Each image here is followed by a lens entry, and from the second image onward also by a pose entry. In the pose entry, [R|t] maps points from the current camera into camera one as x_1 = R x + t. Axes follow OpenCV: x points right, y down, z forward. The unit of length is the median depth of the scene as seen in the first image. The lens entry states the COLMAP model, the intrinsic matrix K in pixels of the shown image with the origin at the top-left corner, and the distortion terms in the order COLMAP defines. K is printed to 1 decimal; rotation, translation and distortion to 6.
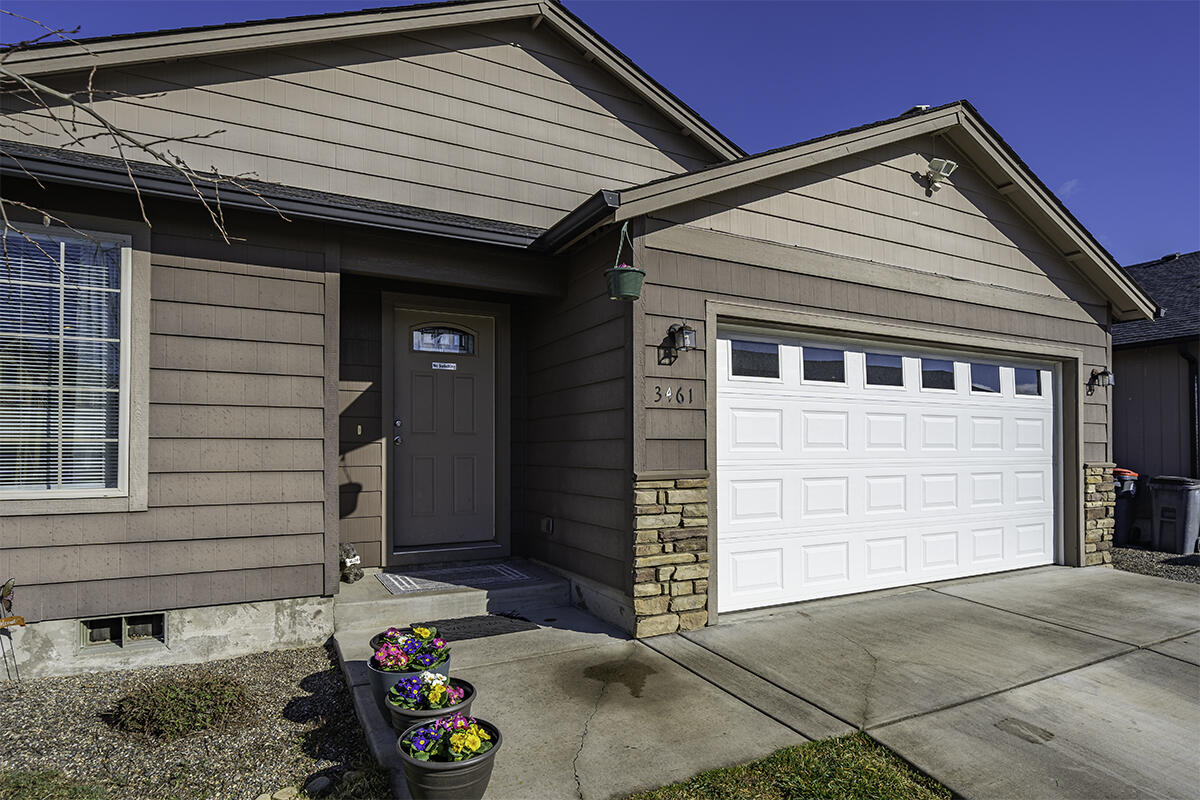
lens RADIAL K [[648.8, 0, 604.5], [0, 648.8, 430.1], [0, 0, 1]] dist [-0.001711, -0.004577]
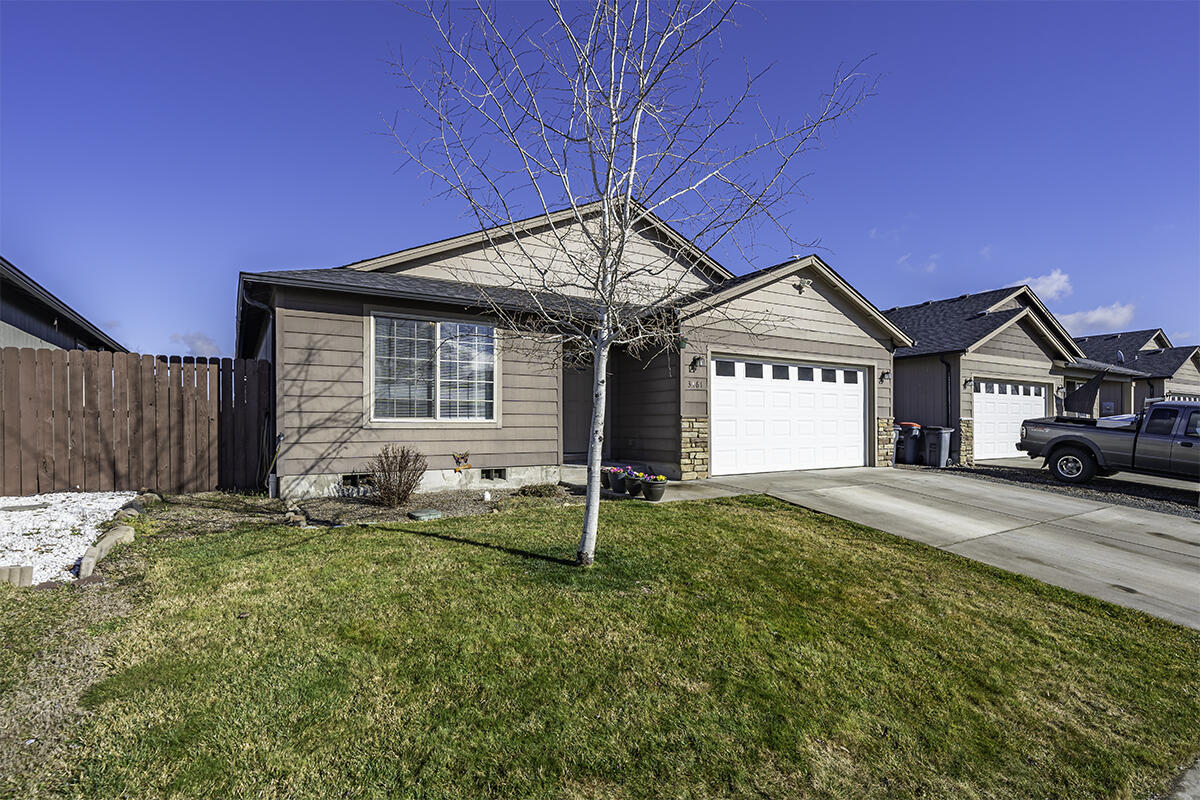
lens RADIAL K [[594.9, 0, 608.9], [0, 594.9, 403.9], [0, 0, 1]] dist [-0.008230, 0.000031]
pose [[0.996323, 0.002178, 0.085649, -0.374097], [-0.001791, 0.999988, -0.004590, 0.028301], [-0.085658, 0.004420, 0.996315, -1.115521]]
